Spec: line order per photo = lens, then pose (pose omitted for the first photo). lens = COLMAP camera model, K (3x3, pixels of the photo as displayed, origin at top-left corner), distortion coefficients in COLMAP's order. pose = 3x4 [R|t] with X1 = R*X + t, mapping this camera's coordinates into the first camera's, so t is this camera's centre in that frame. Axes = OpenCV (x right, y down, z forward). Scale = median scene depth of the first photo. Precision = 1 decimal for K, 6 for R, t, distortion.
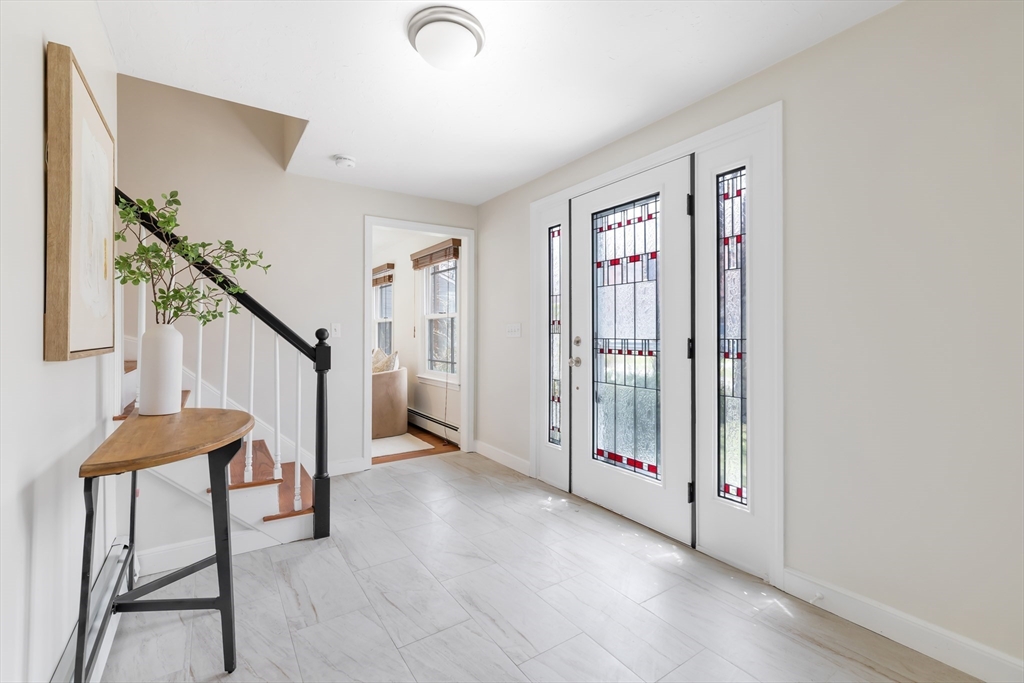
lens RADIAL K [[435.9, 0, 518.5], [0, 435.9, 335.4], [0, 0, 1]] dist [-0.003182, -0.000152]
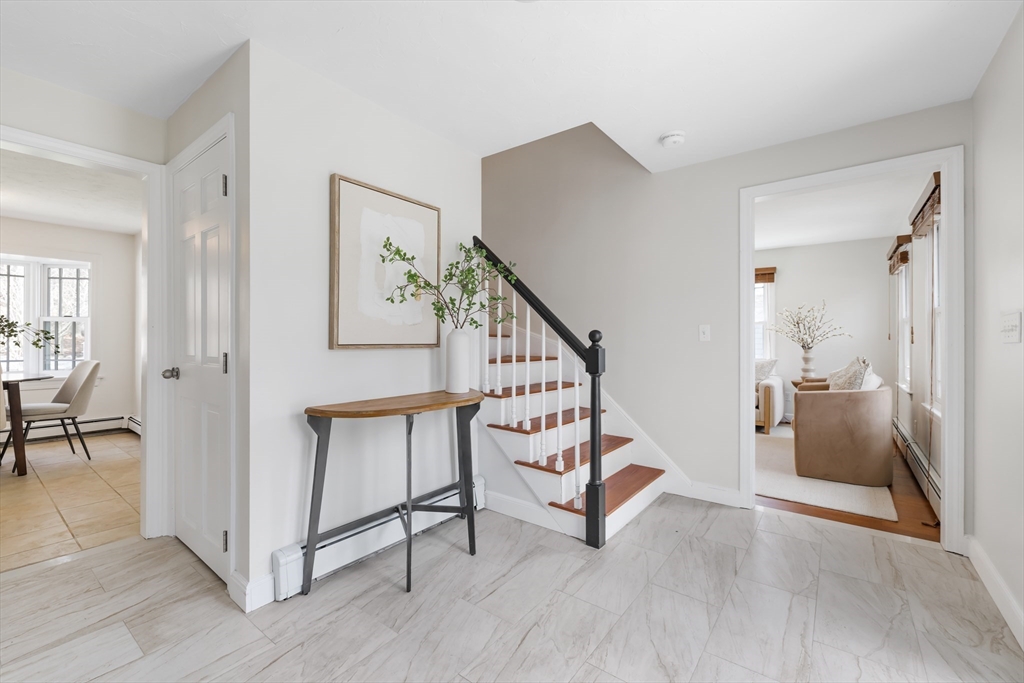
lens RADIAL K [[435.9, 0, 516.7], [0, 435.9, 338.1], [0, 0, 1]] dist [-0.003182, -0.000152]
pose [[0.312894, -0.000950, -0.949787, 0.414692], [-0.006906, 0.999971, -0.003275, 0.006743], [0.949763, 0.007584, 0.312879, 0.536160]]
